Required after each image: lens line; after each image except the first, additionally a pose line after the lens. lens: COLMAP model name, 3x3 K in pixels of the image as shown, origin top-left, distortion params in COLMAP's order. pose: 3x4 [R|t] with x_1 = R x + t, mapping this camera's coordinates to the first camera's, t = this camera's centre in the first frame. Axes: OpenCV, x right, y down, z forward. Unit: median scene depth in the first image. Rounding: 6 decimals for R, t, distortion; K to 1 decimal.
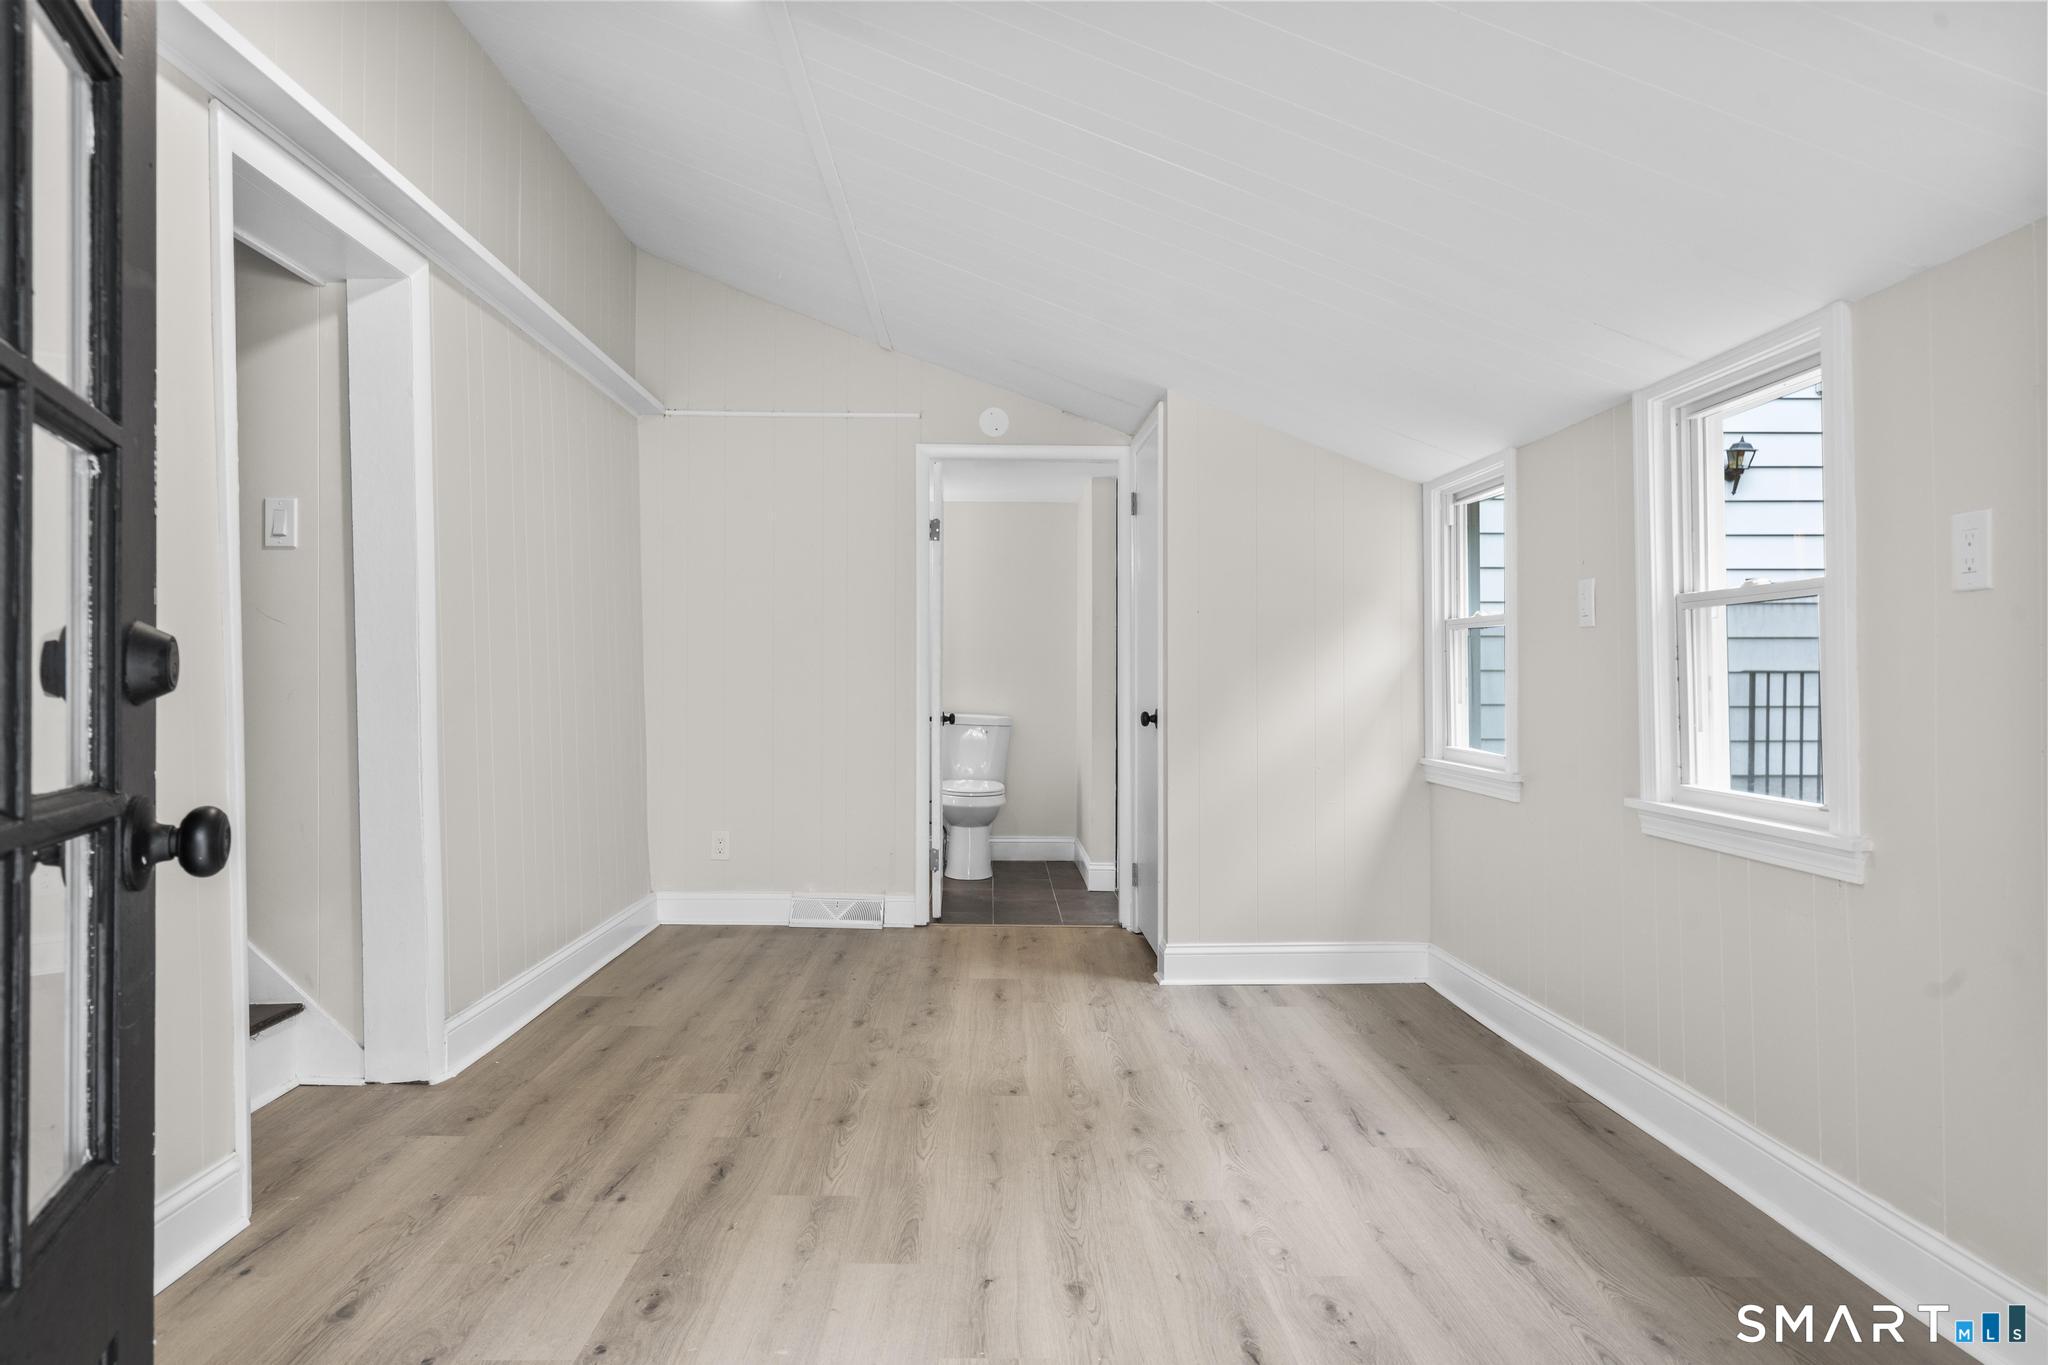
lens RADIAL K [[1239.8, 0, 1017.2], [0, 1239.8, 685.2], [0, 0, 1]] dist [0.001046, 0.000999]
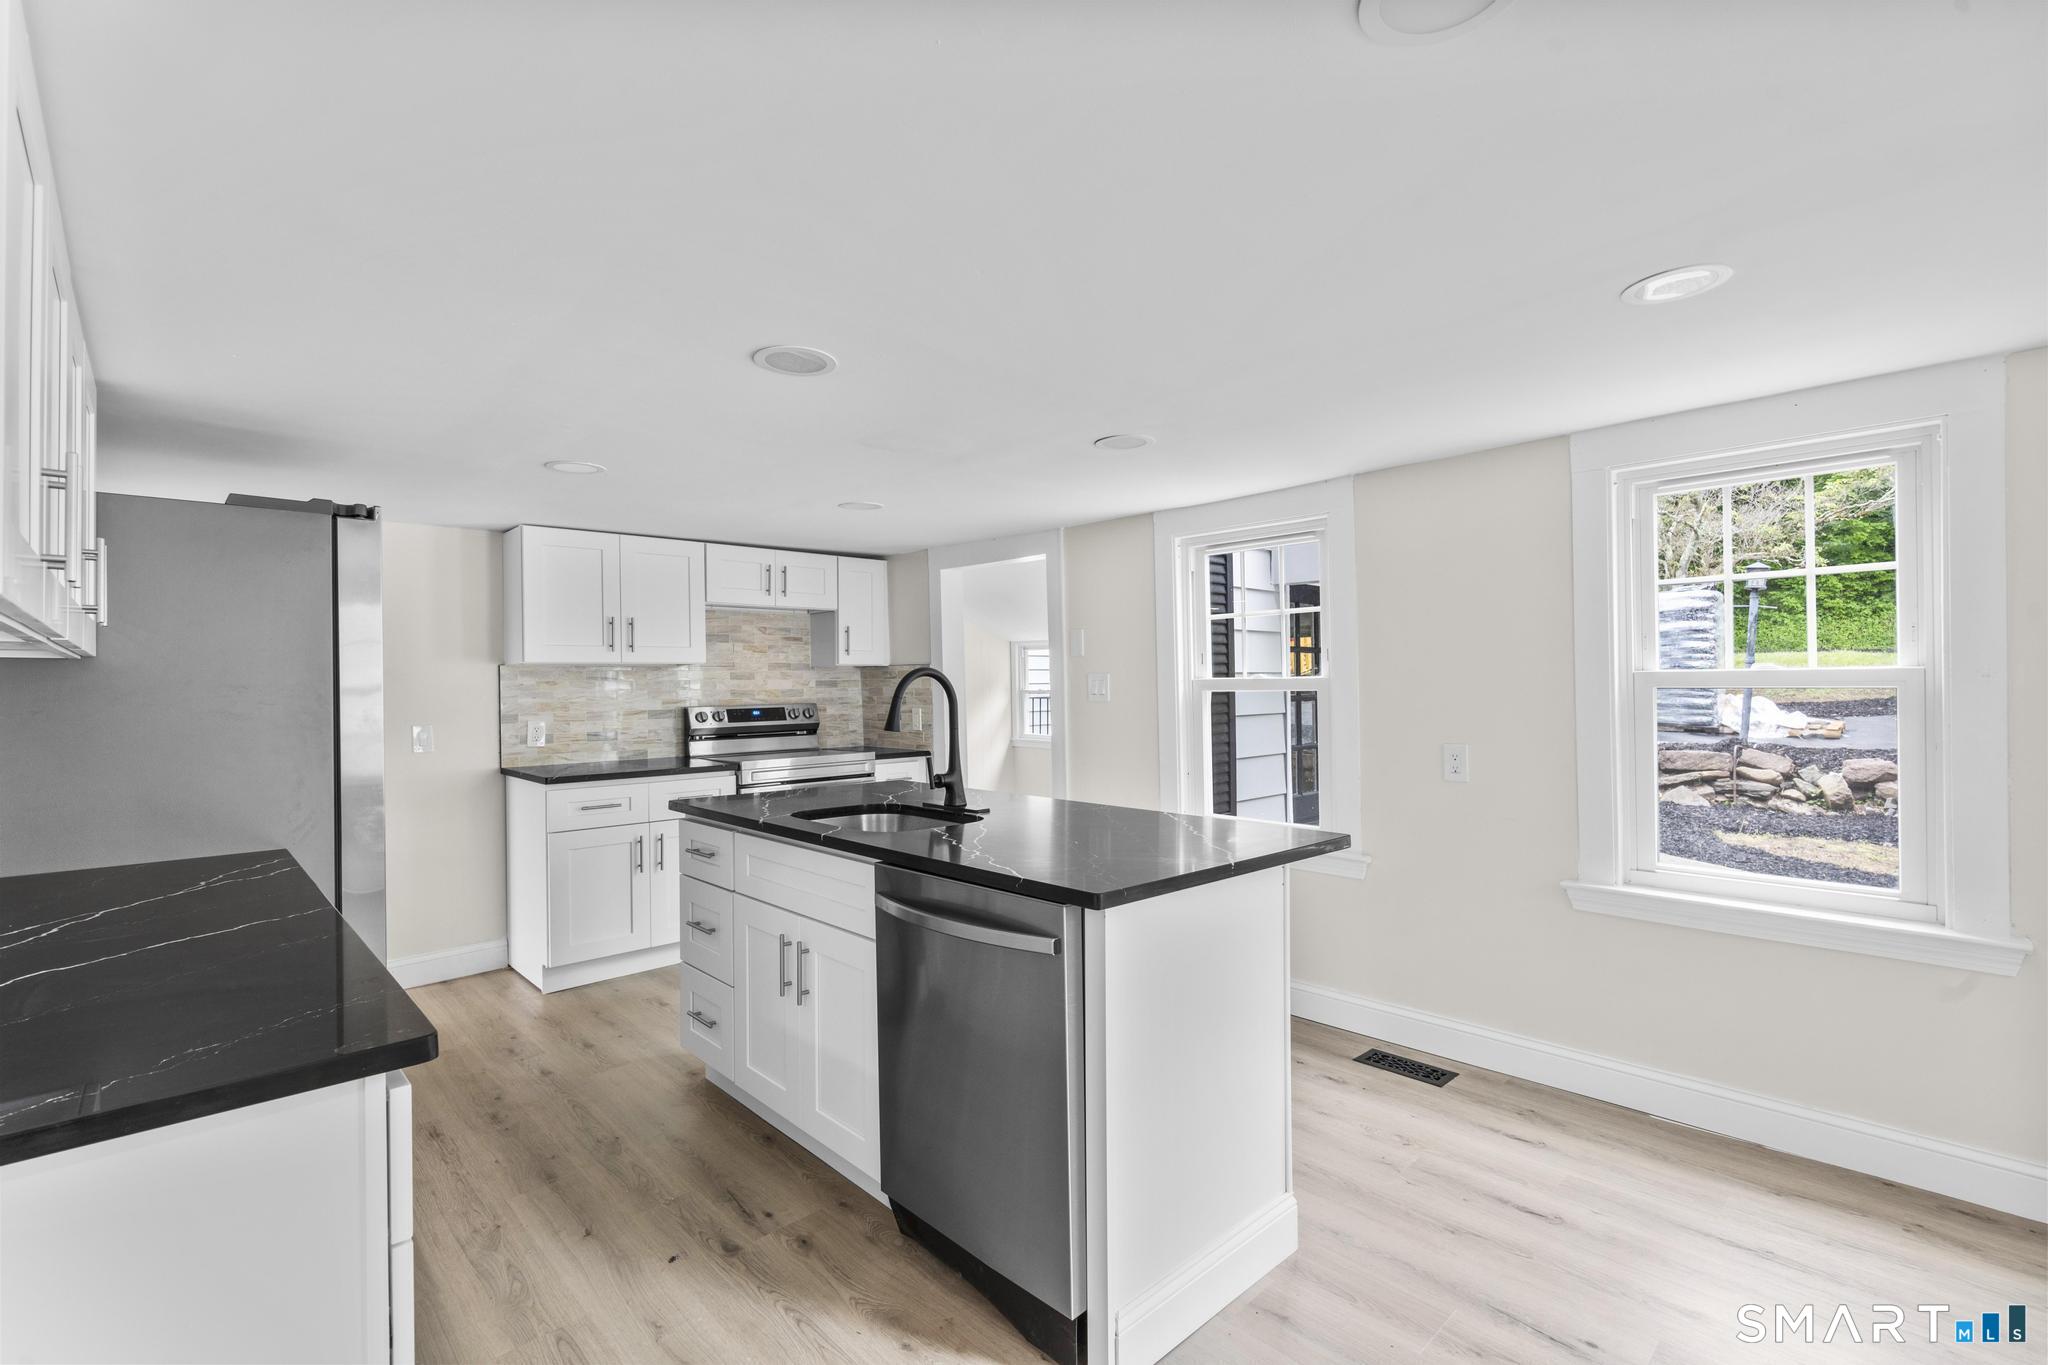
lens RADIAL K [[925.6, 0, 1017.9], [0, 925.6, 682.8], [0, 0, 1]] dist [-0.001326, 0.001061]
pose [[0.743732, -0.009314, 0.668414, -1.502297], [0.012077, 0.999927, 0.000495, -0.094315], [-0.668369, 0.007704, 0.743790, -0.816428]]
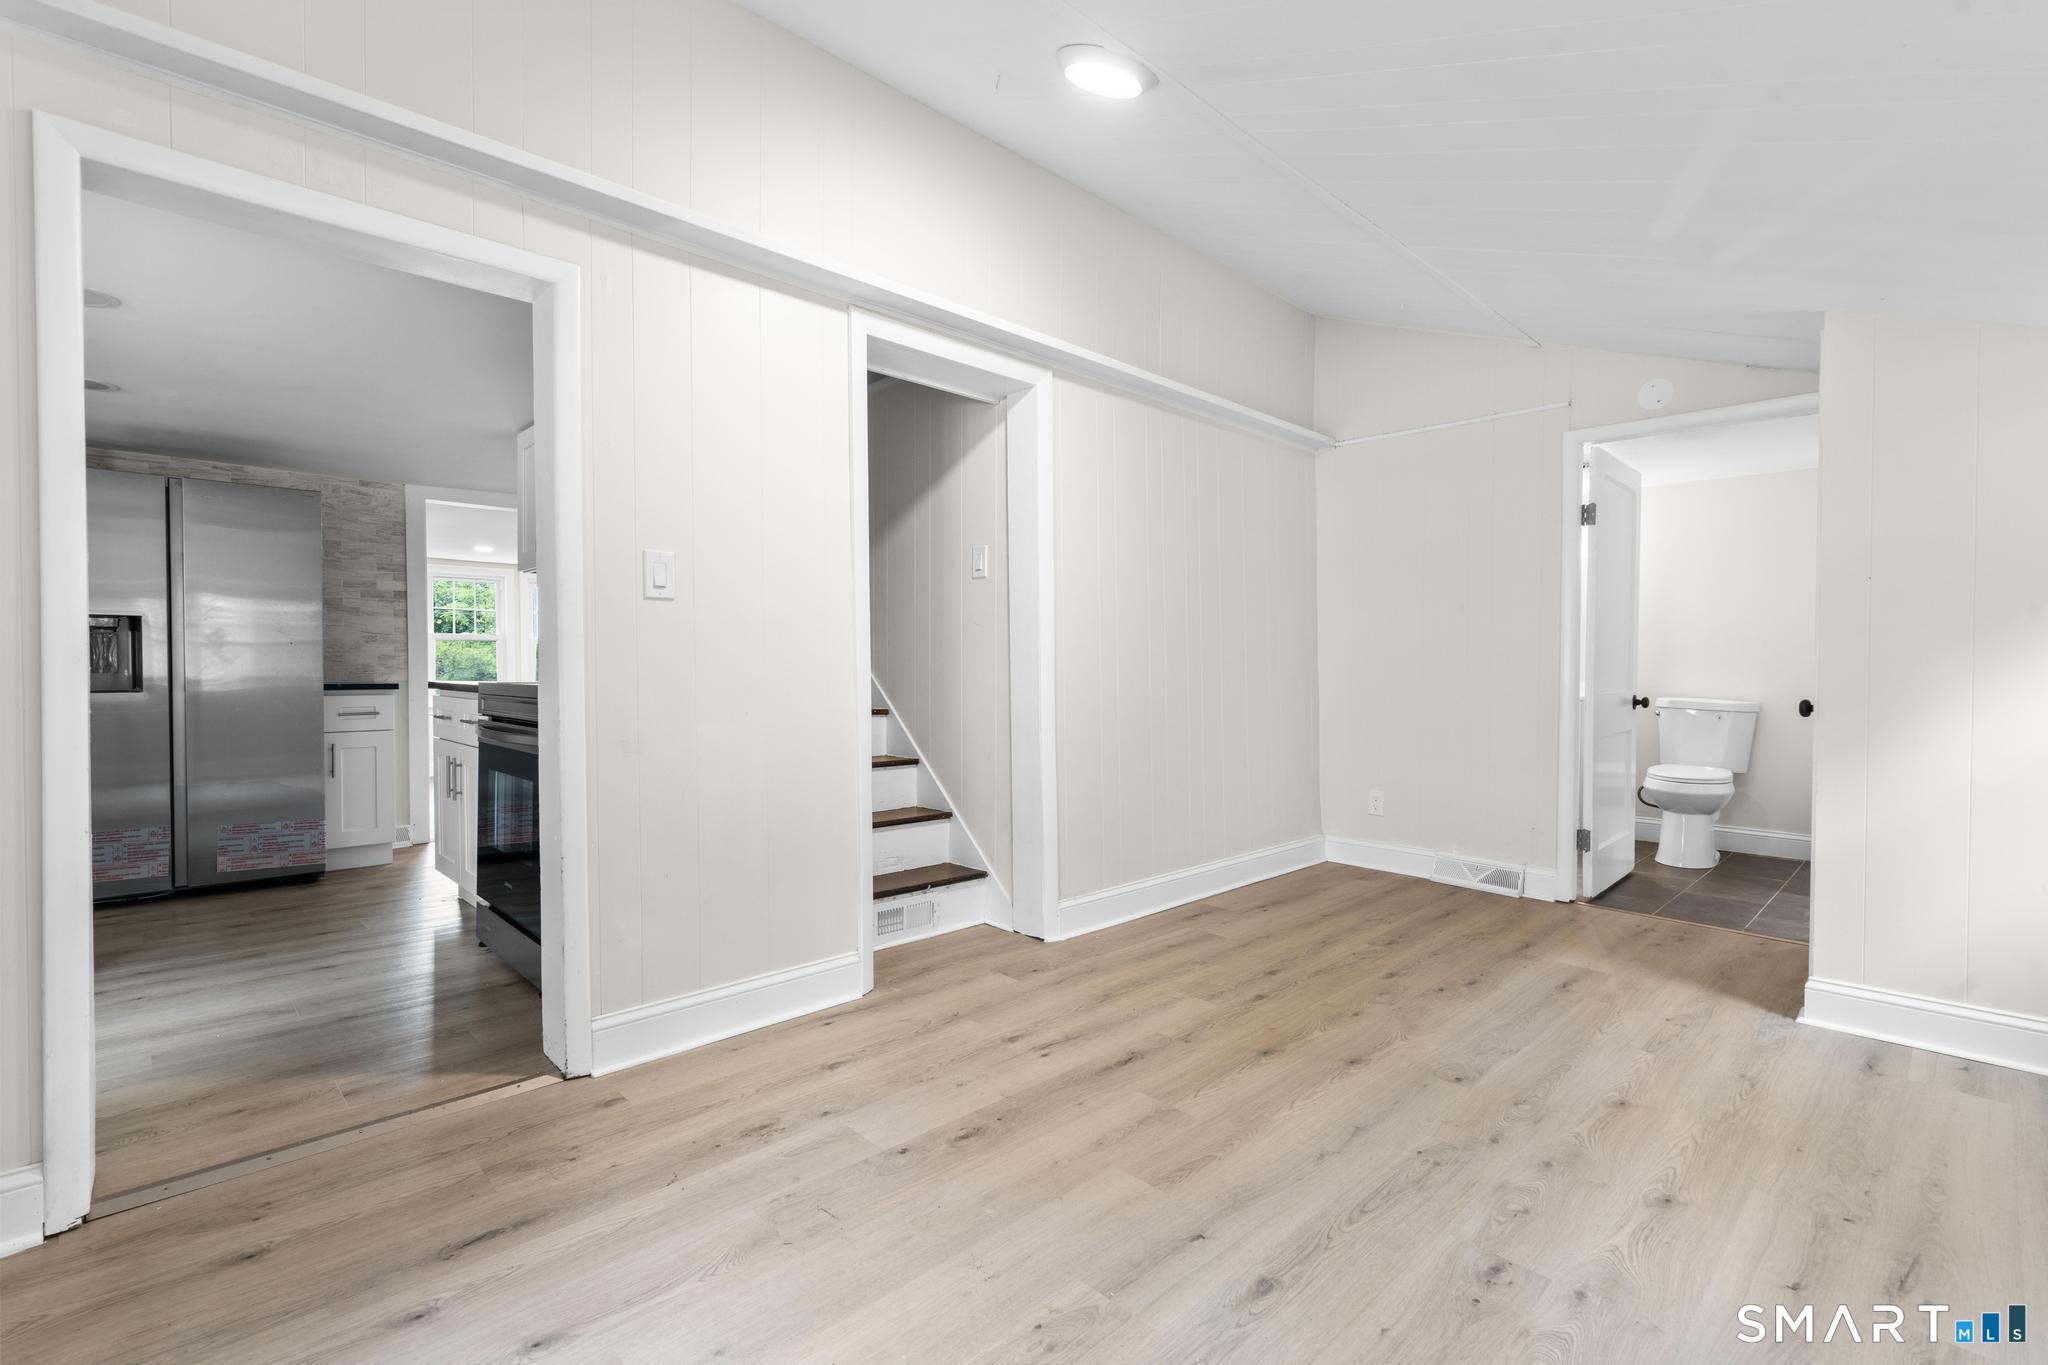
lens RADIAL K [[925.6, 0, 1017.9], [0, 925.6, 682.8], [0, 0, 1]] dist [-0.001326, 0.001061]
pose [[0.675598, 0.014680, -0.737124, 0.300679], [-0.003461, 0.999854, 0.016739, 0.001327], [0.737262, -0.008757, 0.675551, 0.249659]]
